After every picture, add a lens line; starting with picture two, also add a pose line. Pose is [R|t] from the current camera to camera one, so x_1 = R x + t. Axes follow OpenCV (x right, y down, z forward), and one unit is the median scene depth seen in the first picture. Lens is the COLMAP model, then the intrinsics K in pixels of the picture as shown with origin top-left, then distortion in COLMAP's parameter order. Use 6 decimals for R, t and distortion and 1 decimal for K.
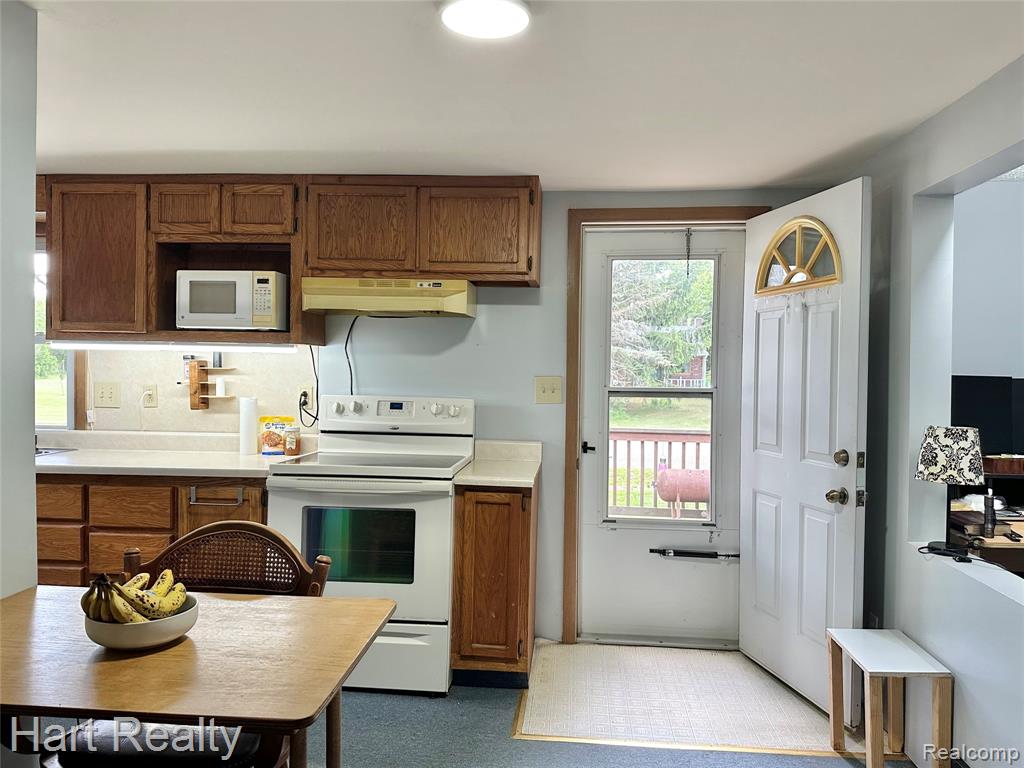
lens RADIAL K [[717.0, 0, 512.0], [0, 717.0, 384.0], [0, 0, 1]] dist [0.086757, -0.094322]
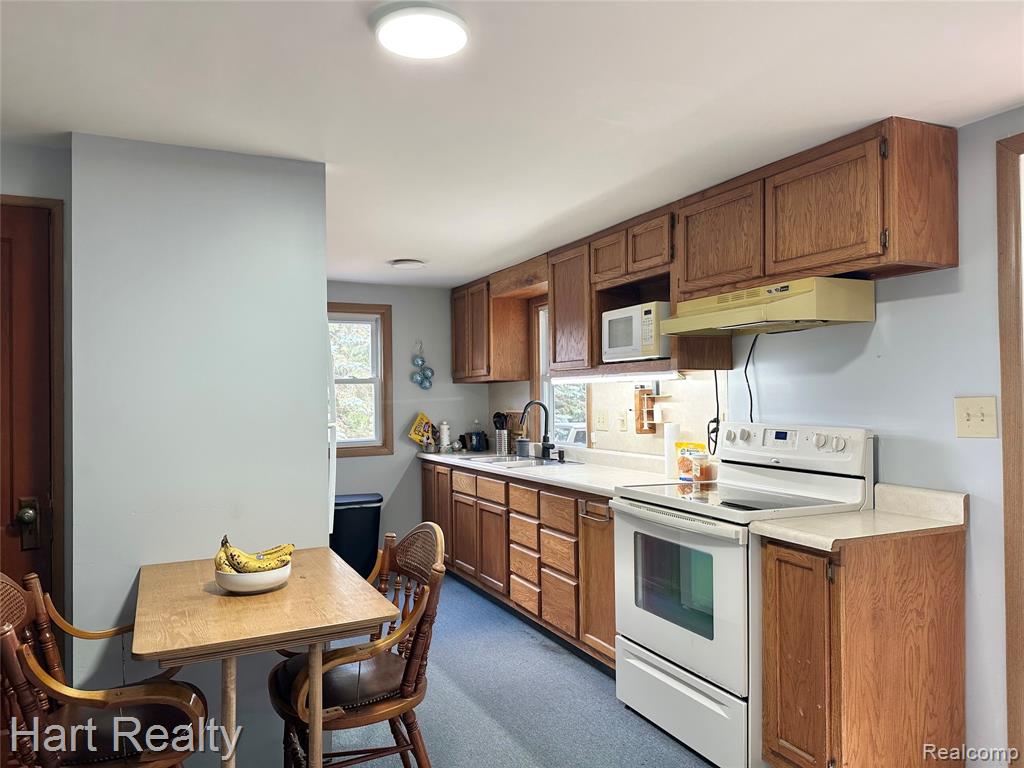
lens RADIAL K [[695.2, 0, 512.0], [0, 695.2, 384.0], [0, 0, 1]] dist [0.078688, -0.156830]
pose [[0.506999, -0.038874, -0.861069, 0.416454], [0.004242, 0.999083, -0.042607, 0.004011], [0.861936, 0.017949, 0.506699, 0.317378]]
